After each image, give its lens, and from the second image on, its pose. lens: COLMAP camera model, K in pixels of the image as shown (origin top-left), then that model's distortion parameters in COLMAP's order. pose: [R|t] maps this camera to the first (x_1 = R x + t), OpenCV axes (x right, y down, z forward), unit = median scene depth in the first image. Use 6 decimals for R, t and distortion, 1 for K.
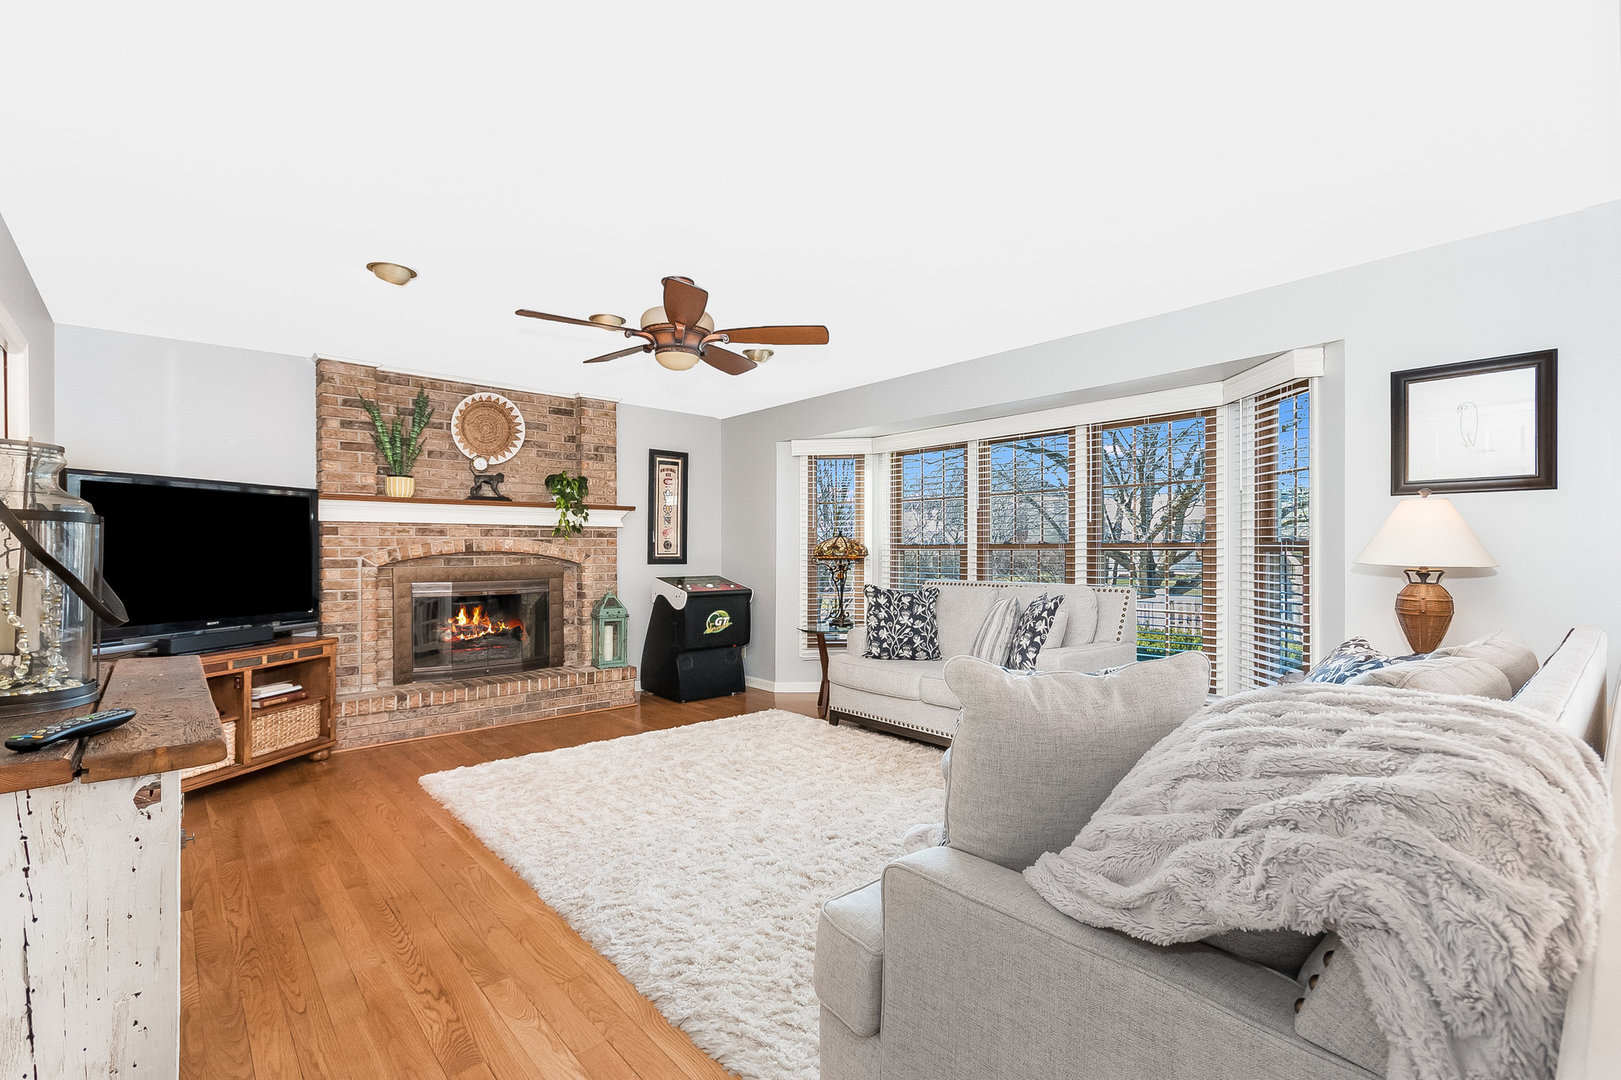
lens RADIAL K [[737.2, 0, 806.7], [0, 737.2, 544.7], [0, 0, 1]] dist [0.010598, -0.002478]
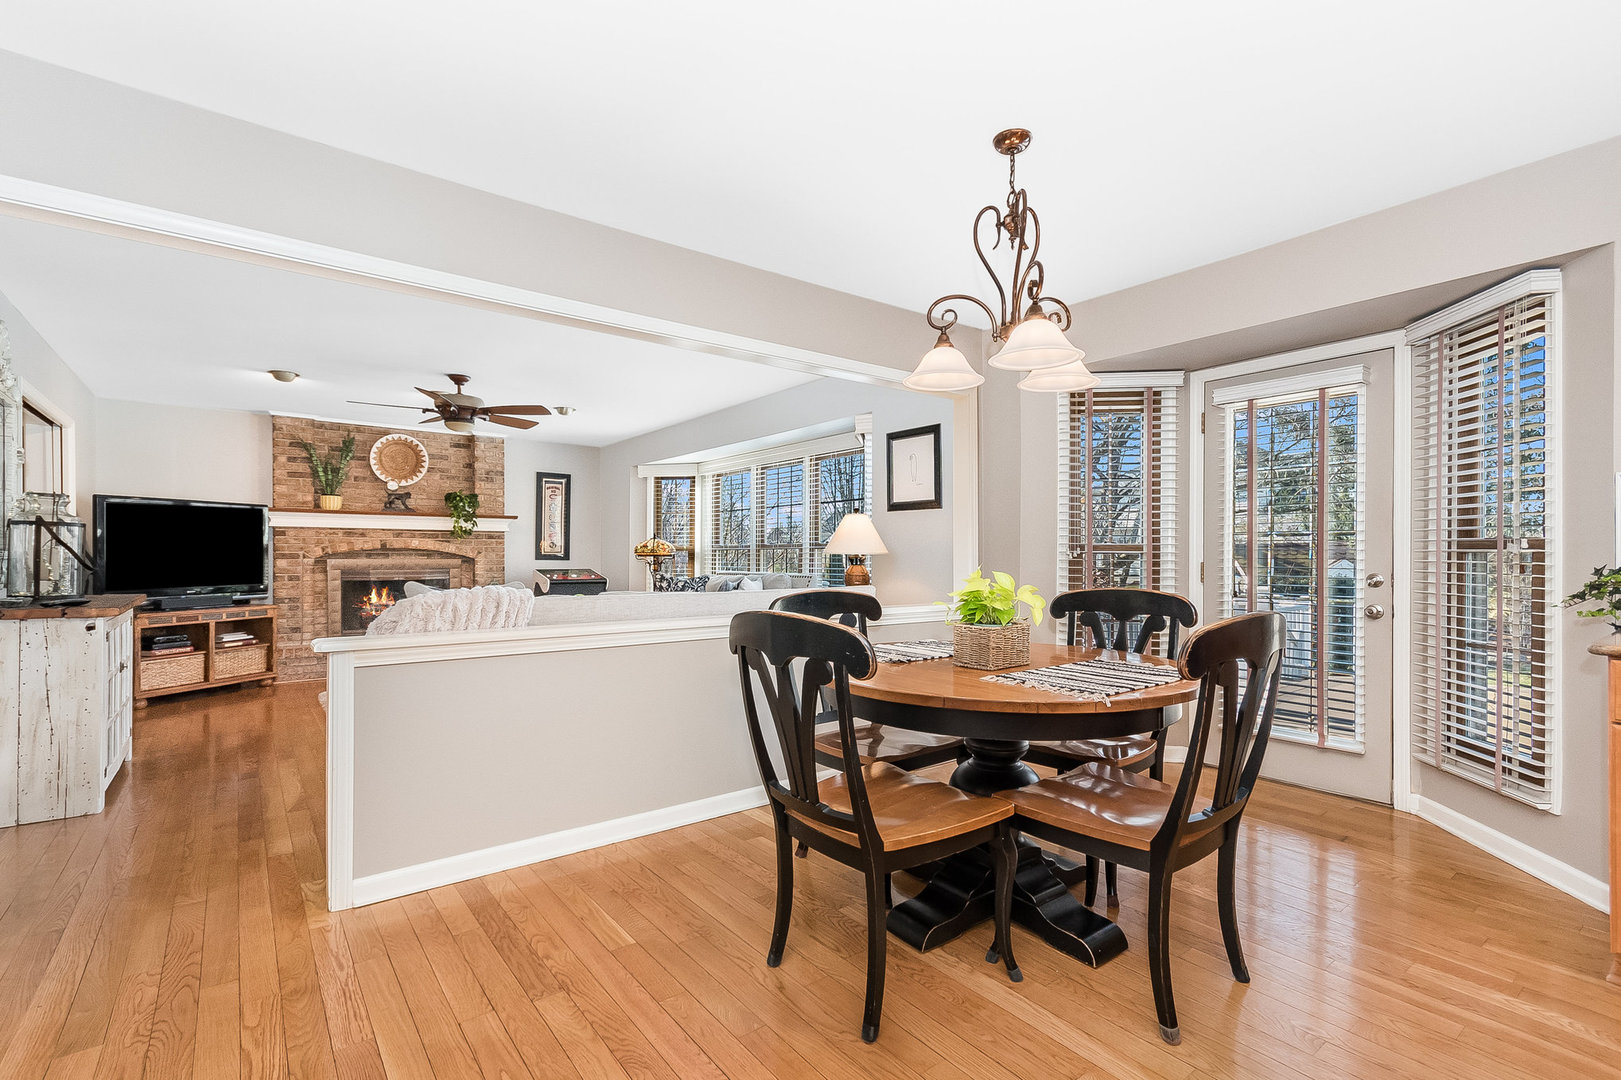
lens RADIAL K [[737.2, 0, 815.4], [0, 737.2, 557.4], [0, 0, 1]] dist [0.010598, -0.002478]
pose [[0.998629, 0.003084, -0.052262, 0.443212], [-0.002604, 0.999954, 0.009248, 0.011761], [0.052288, -0.009099, 0.998591, -0.366340]]
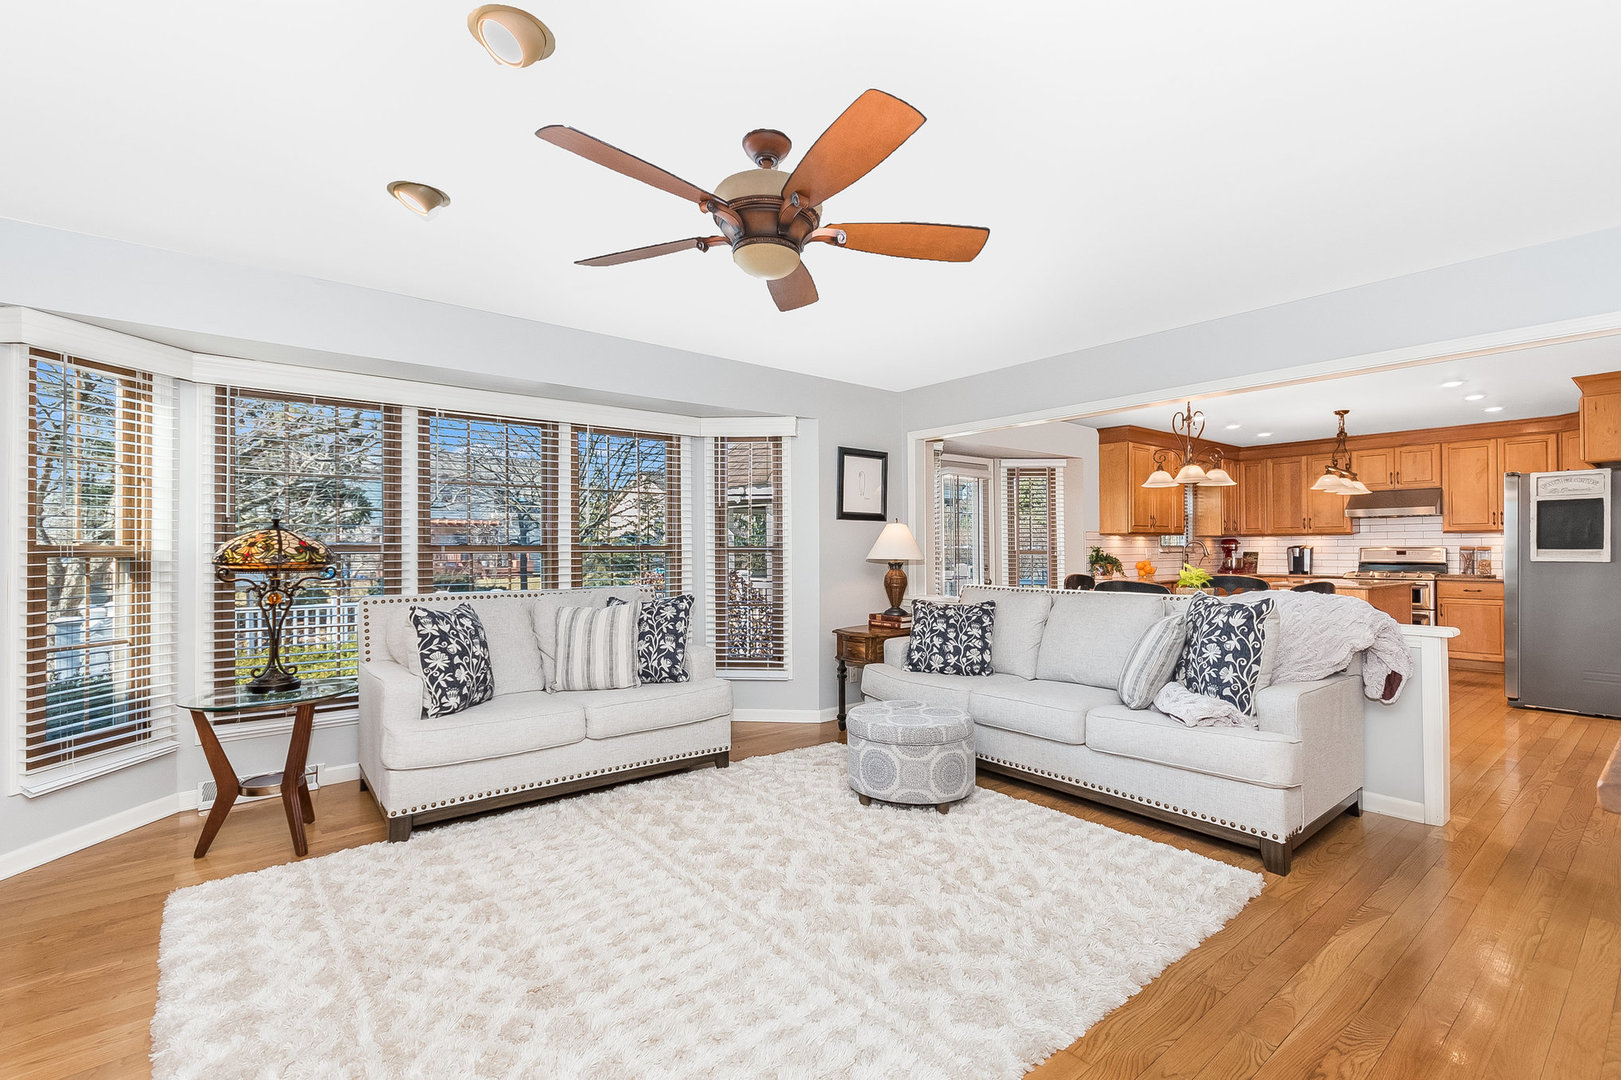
lens RADIAL K [[737.2, 0, 803.1], [0, 737.2, 546.2], [0, 0, 1]] dist [0.010598, -0.002478]
pose [[0.022707, 0.009676, 0.999695, -0.554946], [-0.002510, 0.999951, -0.009621, 0.007264], [-0.999739, -0.002291, 0.022730, 0.643277]]
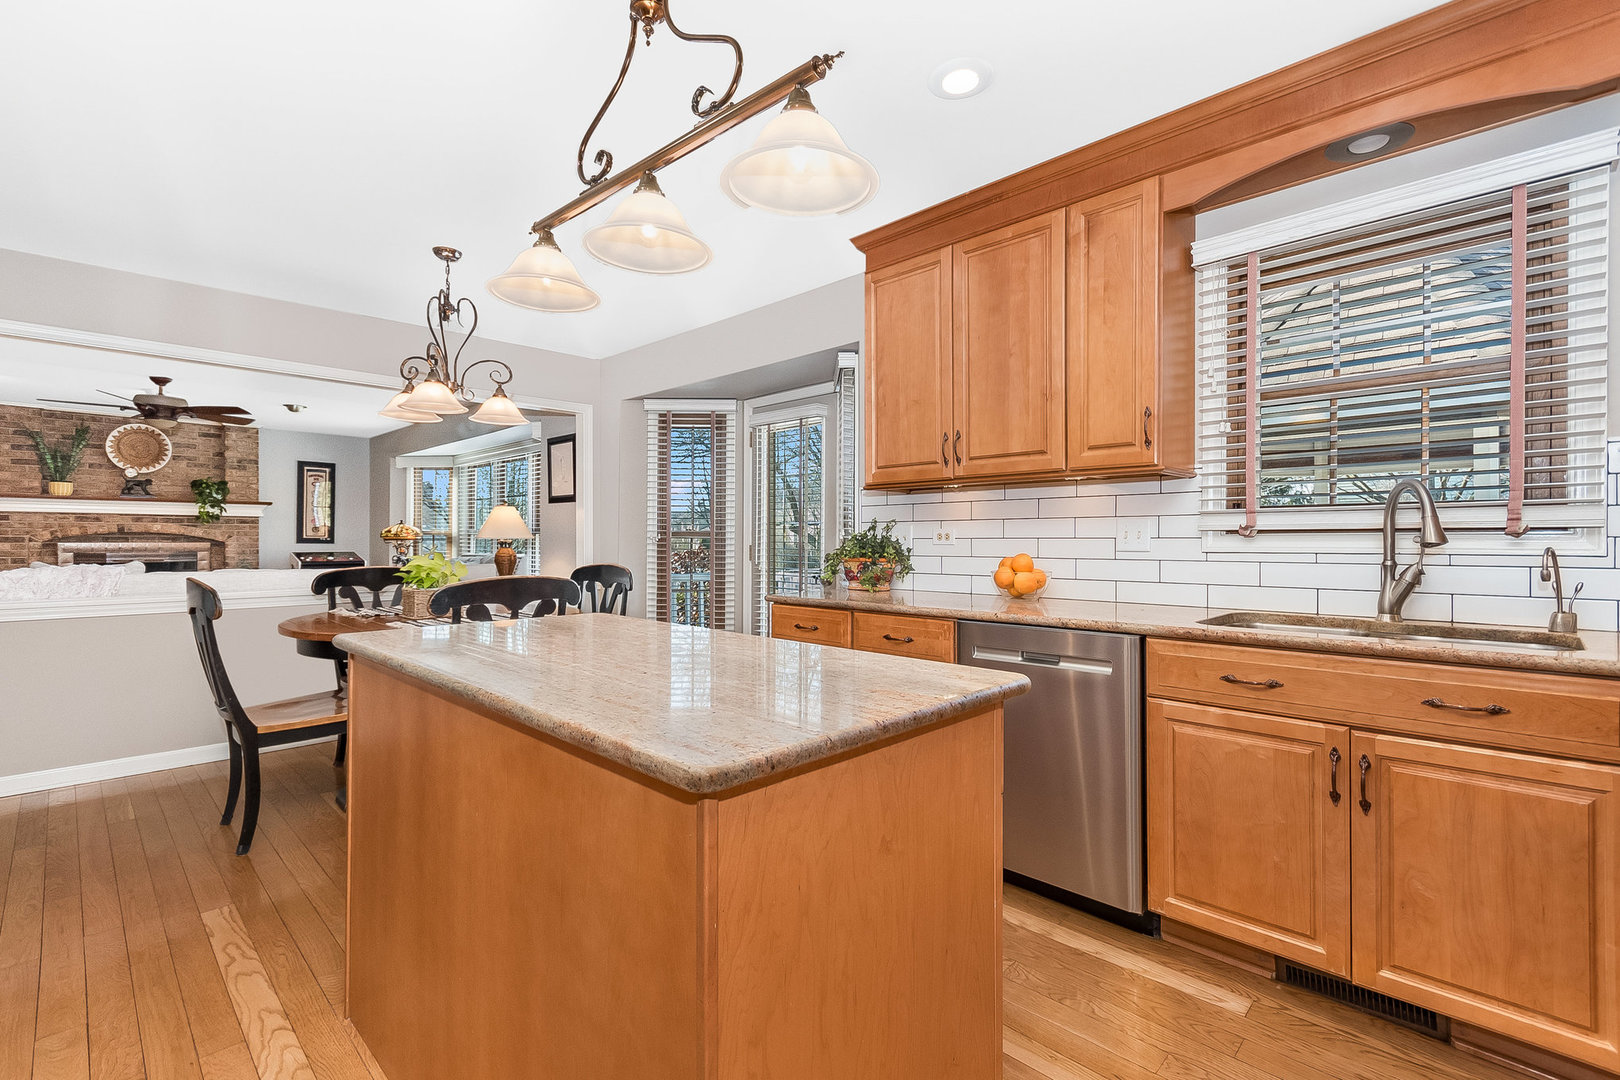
lens RADIAL K [[736.8, 0, 814.5], [0, 736.8, 538.3], [0, 0, 1]] dist [0.010598, -0.002478]
pose [[0.997127, 0.005290, 0.075566, 0.821543], [-0.005605, 0.999976, 0.003959, 0.007625], [-0.075544, -0.004371, 0.997133, -0.585394]]
